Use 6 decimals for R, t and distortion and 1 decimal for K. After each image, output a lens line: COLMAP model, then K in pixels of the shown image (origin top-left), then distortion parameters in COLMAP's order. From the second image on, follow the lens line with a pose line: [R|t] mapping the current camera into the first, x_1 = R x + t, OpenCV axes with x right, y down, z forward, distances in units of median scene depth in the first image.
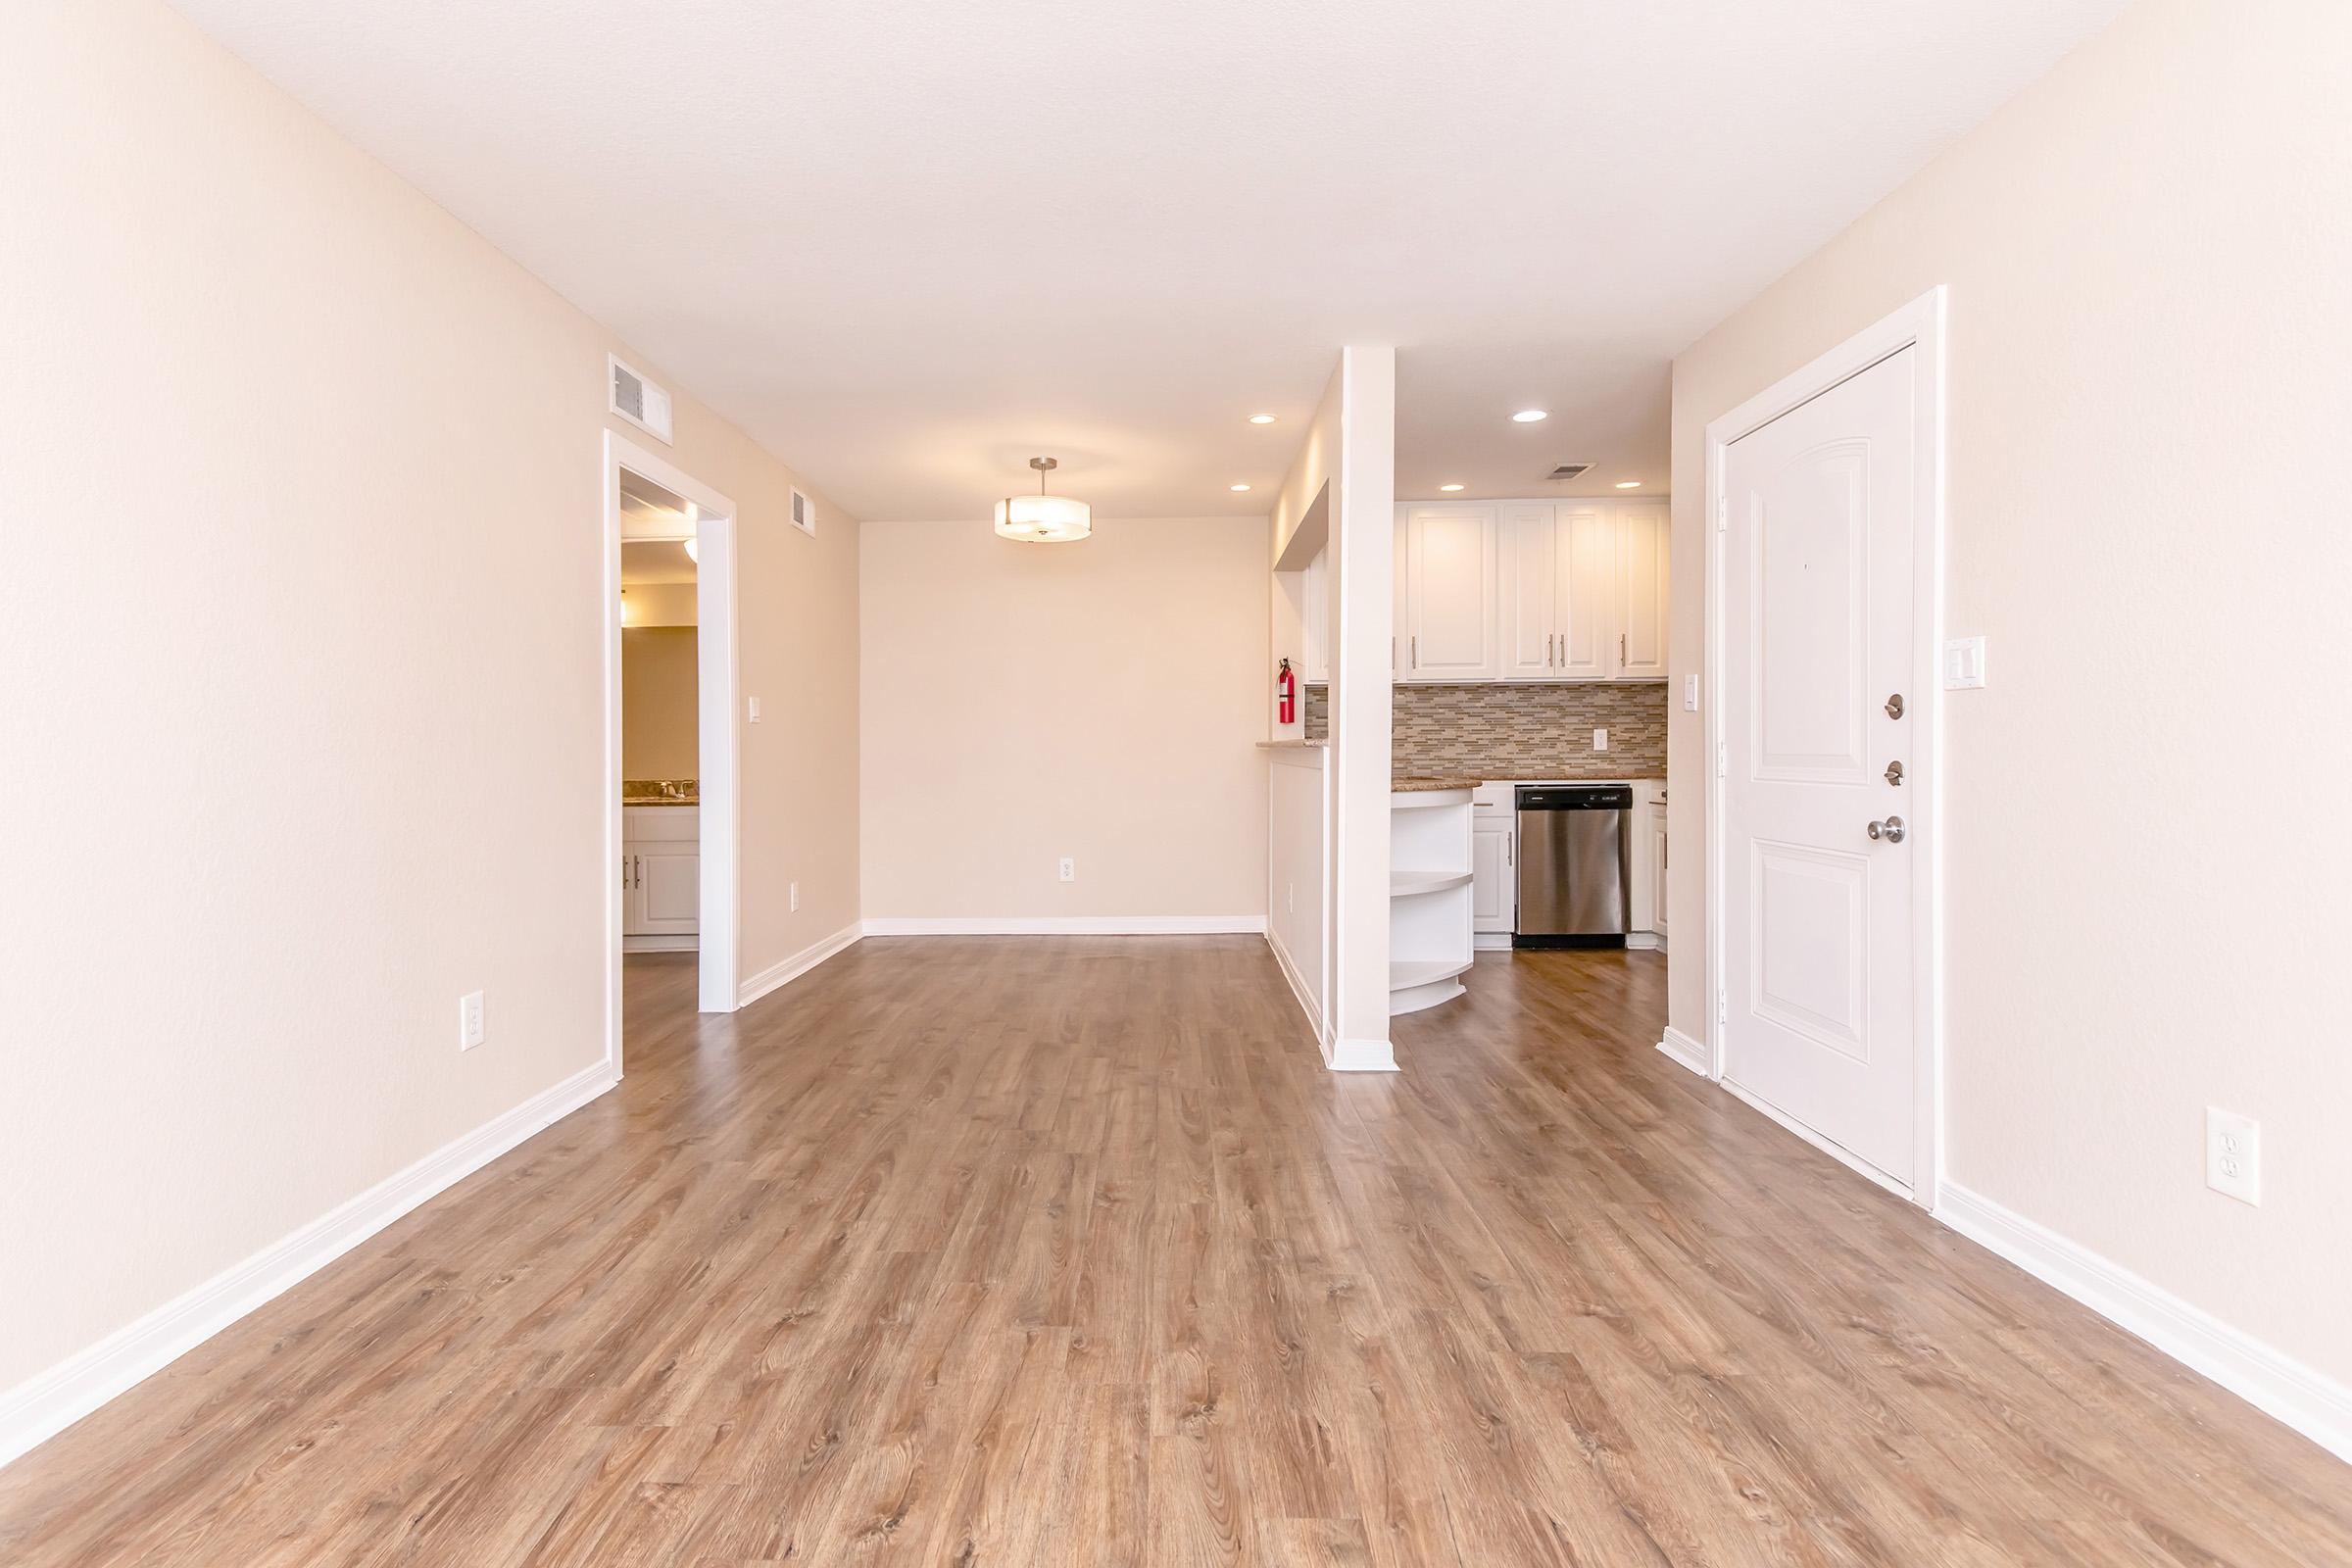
lens RADIAL K [[1108.5, 0, 1159.0], [0, 1108.5, 762.4], [0, 0, 1]] dist [-0.004610, -0.001041]
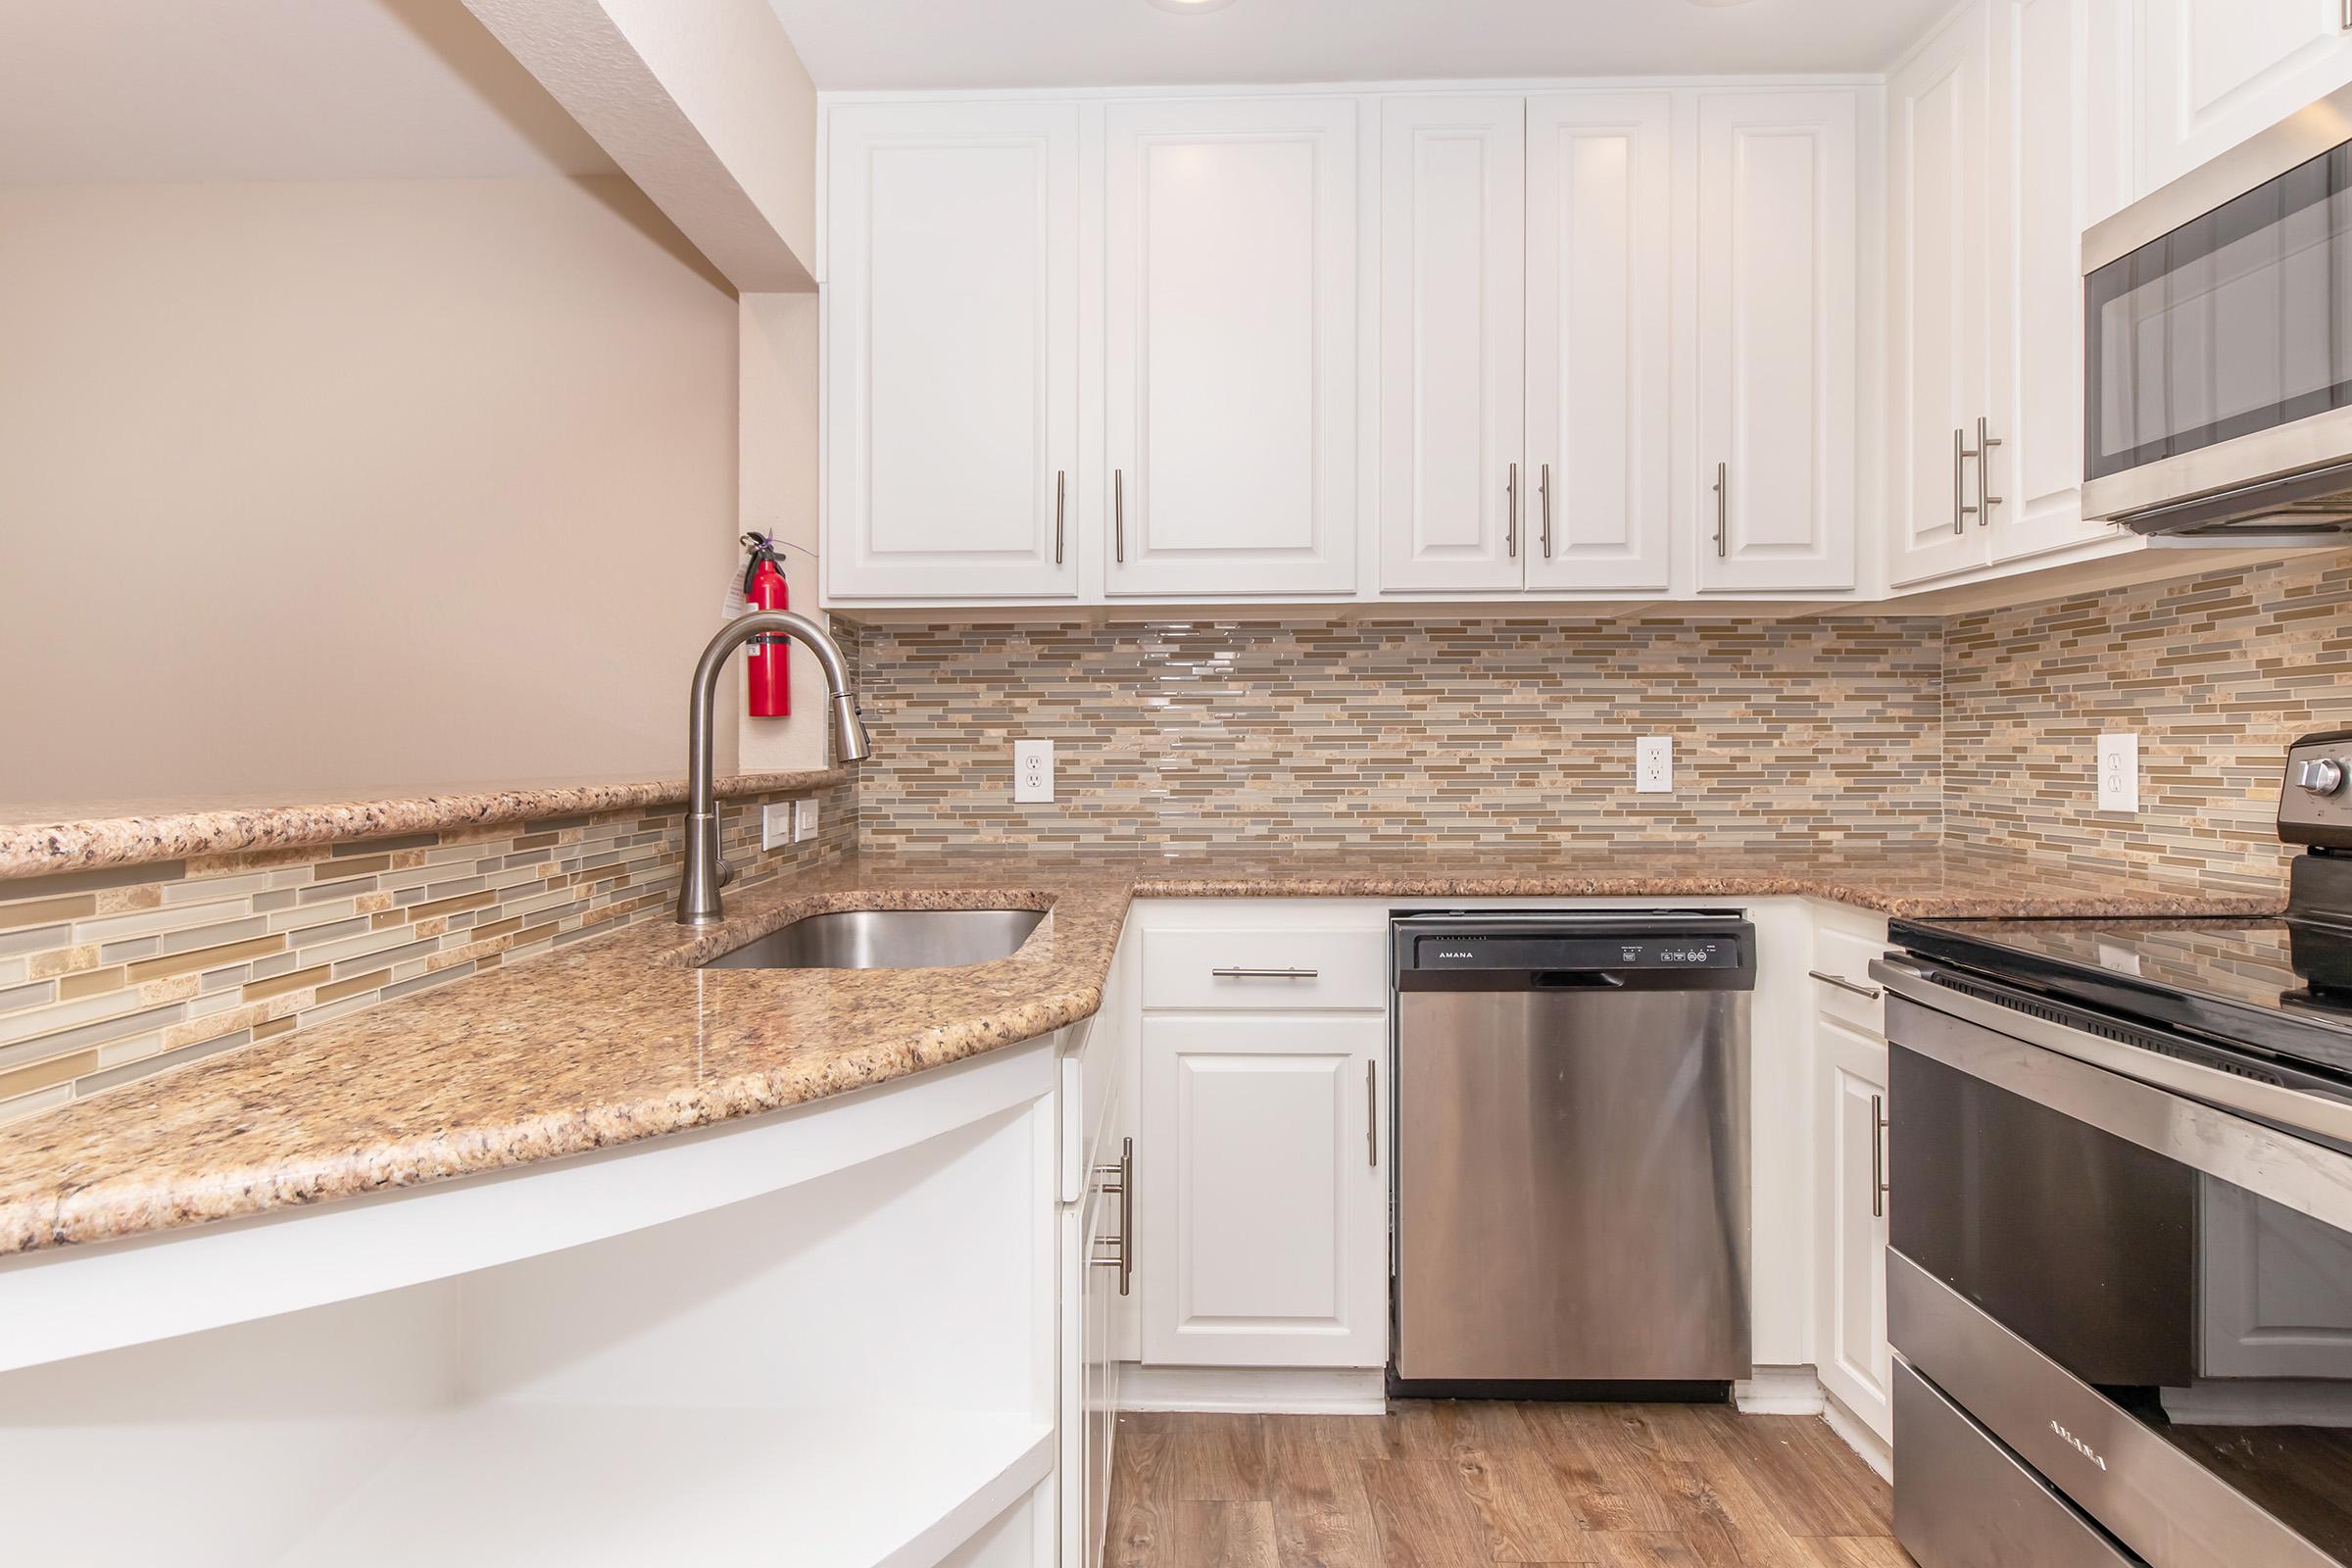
lens RADIAL K [[1172.1, 0, 1166.7], [0, 1172.1, 766.6], [0, 0, 1]] dist [0.002191, 0.000616]
pose [[0.999952, 0.002548, -0.009468, 0.235936], [-0.002547, 0.999997, 0.000070, -0.019335], [0.009468, -0.000046, 0.999955, 0.598020]]
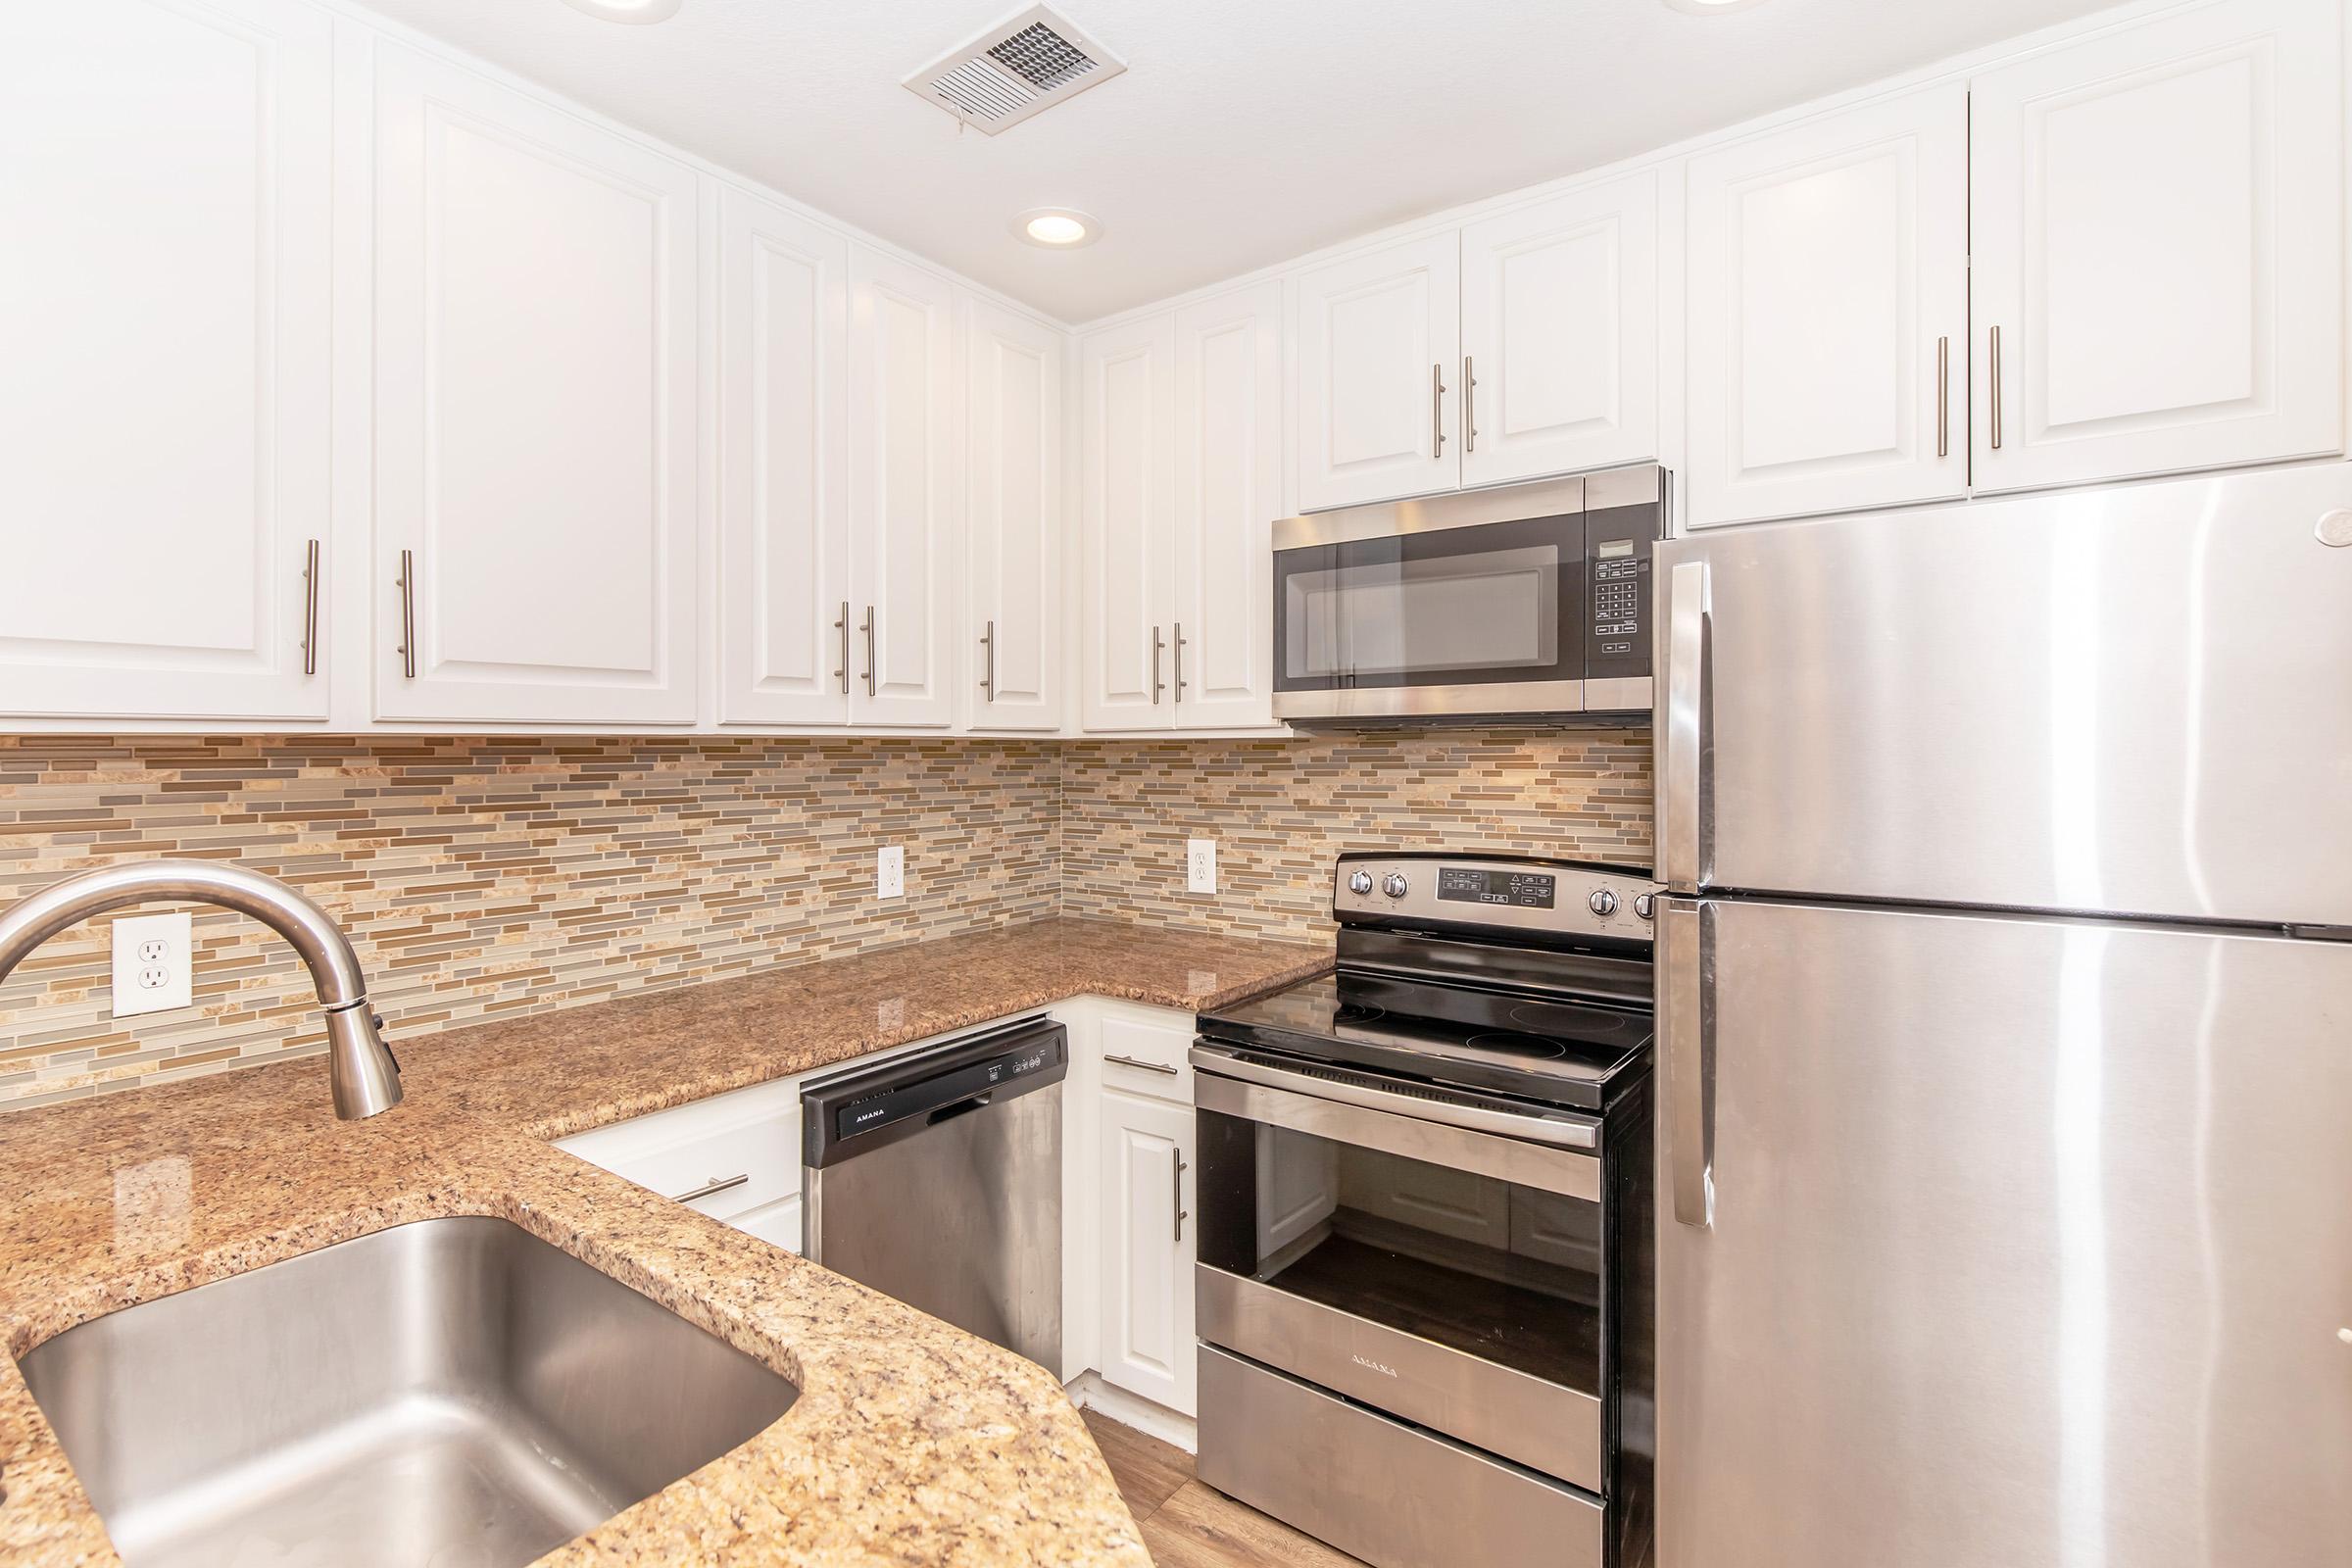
lens RADIAL K [[1100.8, 0, 1107.3], [0, 1100.8, 767.9], [0, 0, 1]] dist [-0.002061, -0.000902]
pose [[0.617163, -0.009411, 0.786779, 0.124621], [0.013196, 0.999912, 0.001610, -0.059139], [-0.786725, 0.009389, 0.617232, 0.682038]]
